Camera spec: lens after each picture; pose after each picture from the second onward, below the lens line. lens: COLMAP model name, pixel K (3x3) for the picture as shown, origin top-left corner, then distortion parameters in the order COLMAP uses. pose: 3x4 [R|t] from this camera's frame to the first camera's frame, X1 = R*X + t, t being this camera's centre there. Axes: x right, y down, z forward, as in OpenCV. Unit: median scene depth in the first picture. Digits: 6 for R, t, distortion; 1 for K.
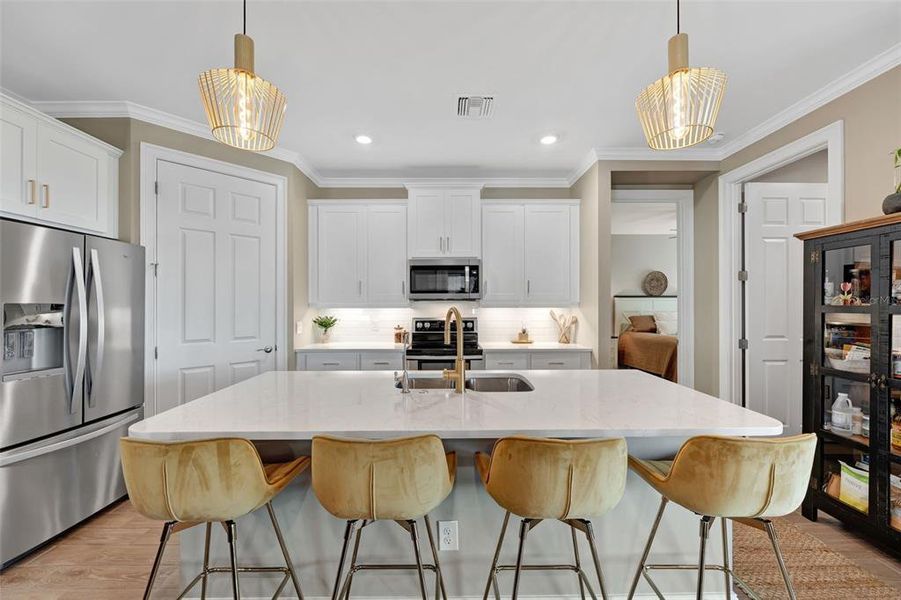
lens RADIAL K [[359.1, 0, 453.1], [0, 359.1, 301.5], [0, 0, 1]] dist [0.000487, -0.000134]
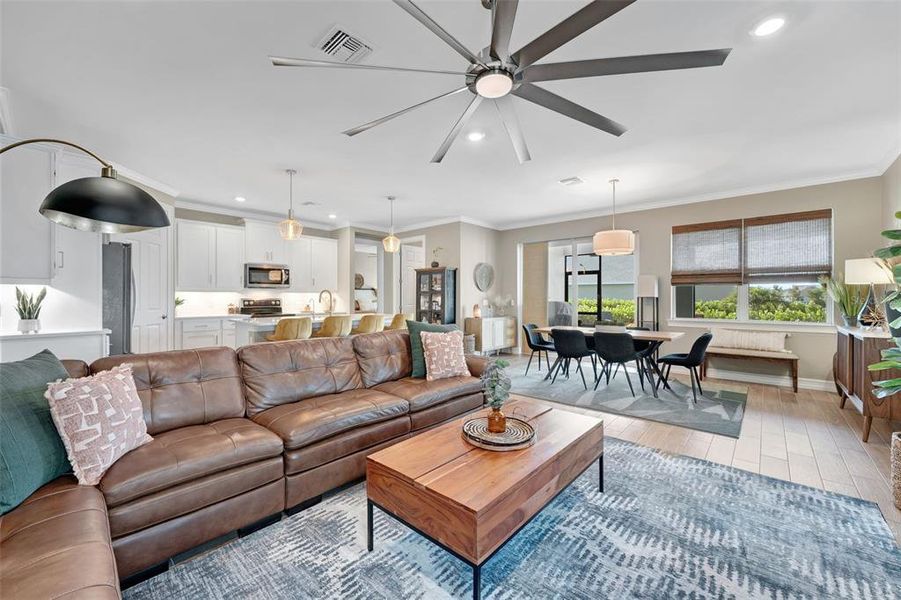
lens RADIAL K [[357.4, 0, 453.1], [0, 357.4, 299.4], [0, 0, 1]] dist [-0.001451, -0.000244]
pose [[0.667677, -0.001615, 0.744450, -0.735900], [-0.005448, 0.999960, 0.007056, 0.036127], [-0.744432, -0.008766, 0.667641, -0.858765]]
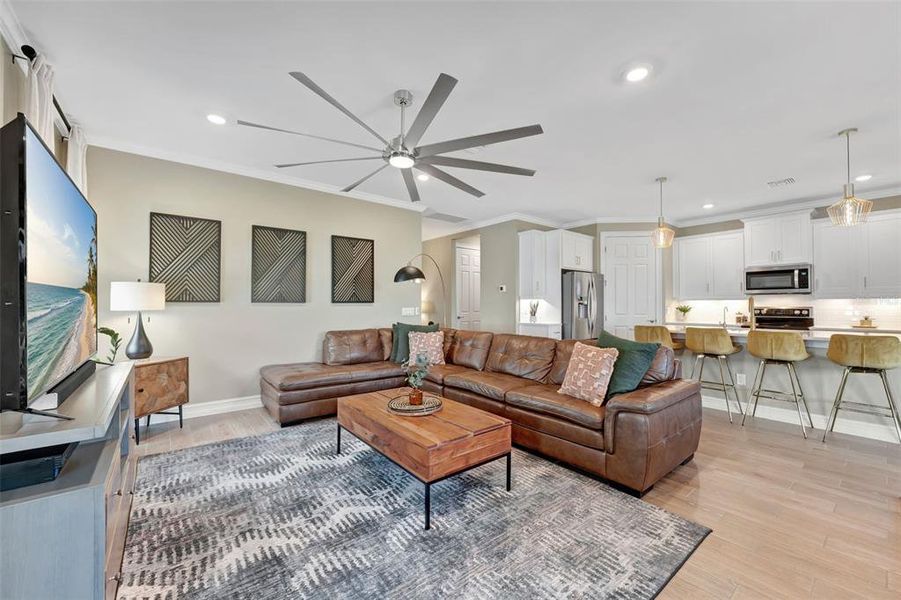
lens RADIAL K [[358.1, 0, 453.5], [0, 358.1, 302.0], [0, 0, 1]] dist [-0.000376, -0.000173]
pose [[0.624798, -0.005857, -0.780764, 0.295471], [0.001950, 0.999980, -0.005941, 0.035253], [0.780784, 0.002189, 0.624798, -0.941411]]
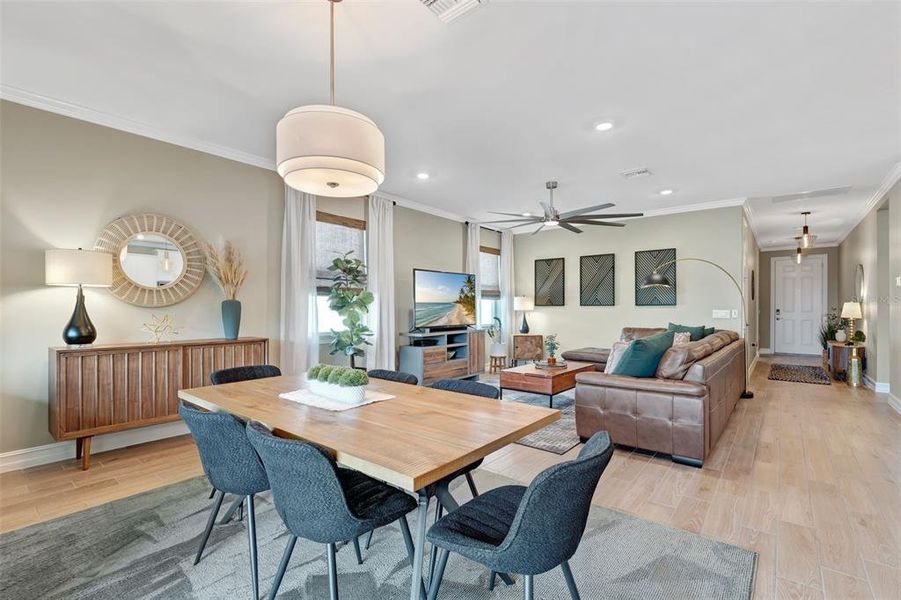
lens RADIAL K [[406.5, 0, 450.6], [0, 406.5, 309.1], [0, 0, 1]] dist [0.000040, -0.000008]
pose [[-0.641206, 0.001682, -0.767367, 0.964473], [0.003426, 0.999994, -0.000671, 0.043460], [0.767361, -0.003059, -0.641208, 0.057402]]
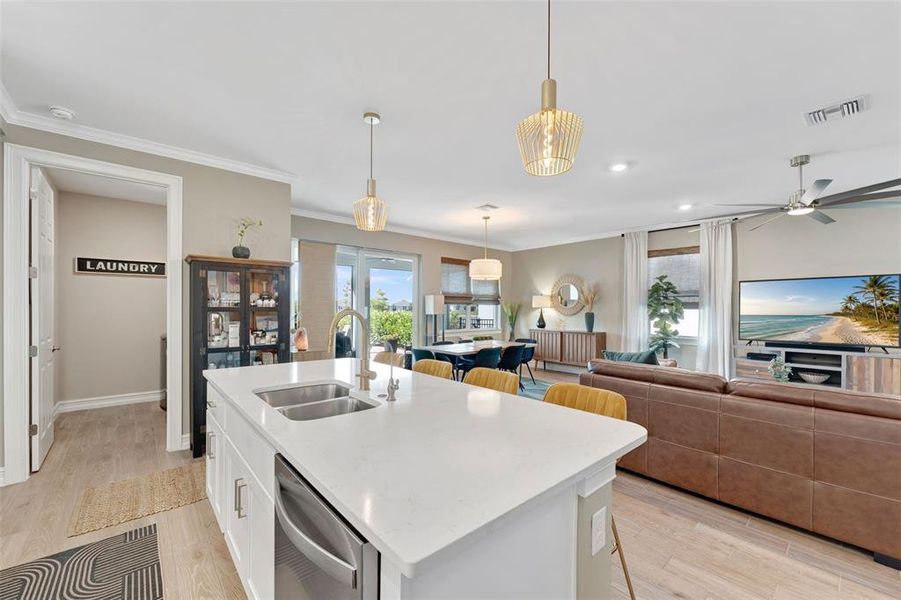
lens RADIAL K [[365.1, 0, 453.7], [0, 365.1, 306.9], [0, 0, 1]] dist [0.000587, -0.000437]
pose [[-0.659018, -0.000570, 0.752127, -0.456600], [-0.008350, 0.999944, -0.006558, 0.007243], [-0.752081, -0.010602, -0.658986, 0.718448]]
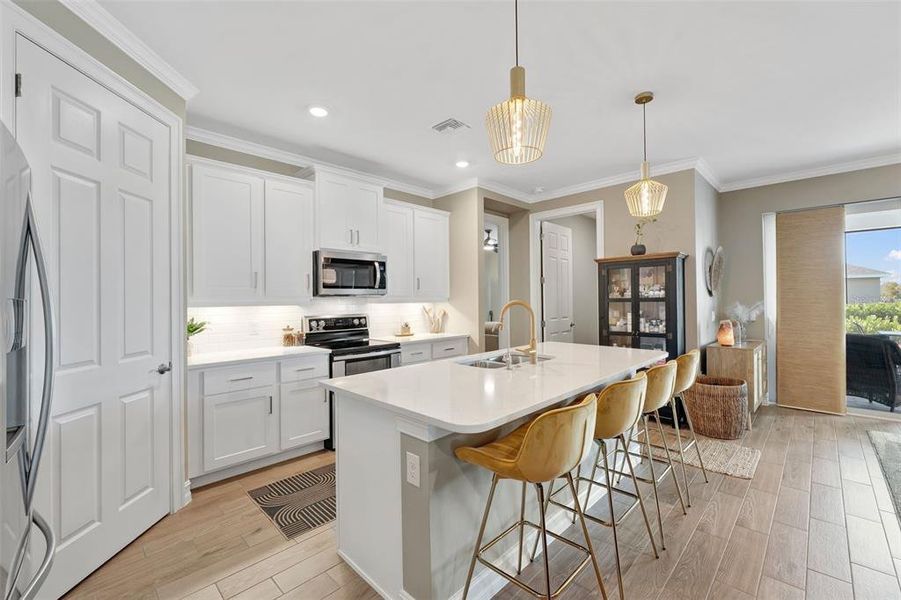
lens RADIAL K [[377.4, 0, 452.1], [0, 377.4, 298.0], [0, 0, 1]] dist [-0.005017, -0.000306]
pose [[0.704537, -0.003310, 0.709659, -0.559485], [0.005979, 0.999981, -0.001271, 0.004867], [-0.709642, 0.005139, 0.704544, 0.108268]]
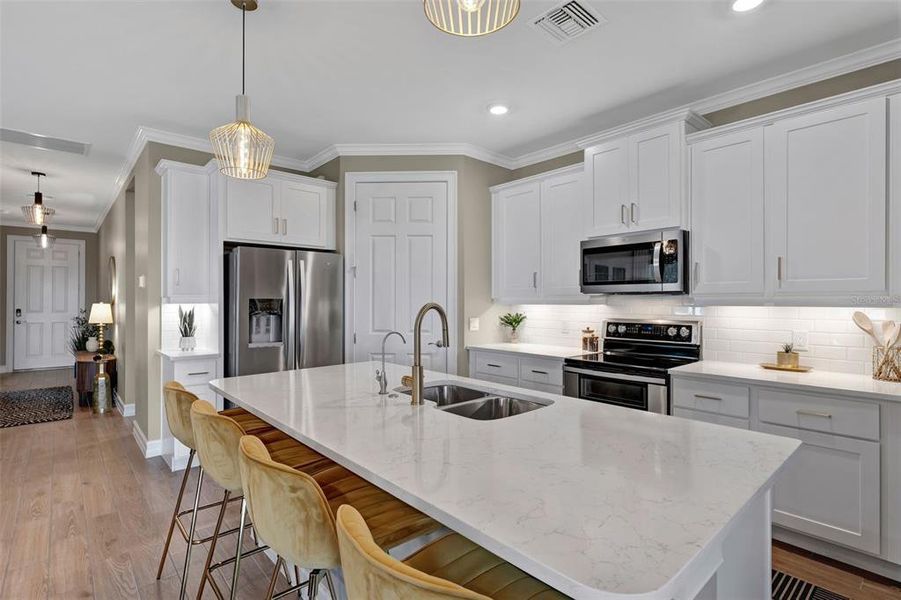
lens RADIAL K [[437.7, 0, 455.1], [0, 437.7, 297.9], [0, 0, 1]] dist [-0.000951, -0.000397]
pose [[0.660374, -0.002356, -0.750933, 0.397641], [0.003031, 0.999995, -0.000472, 0.003151], [0.750931, -0.001965, 0.660378, 0.186767]]
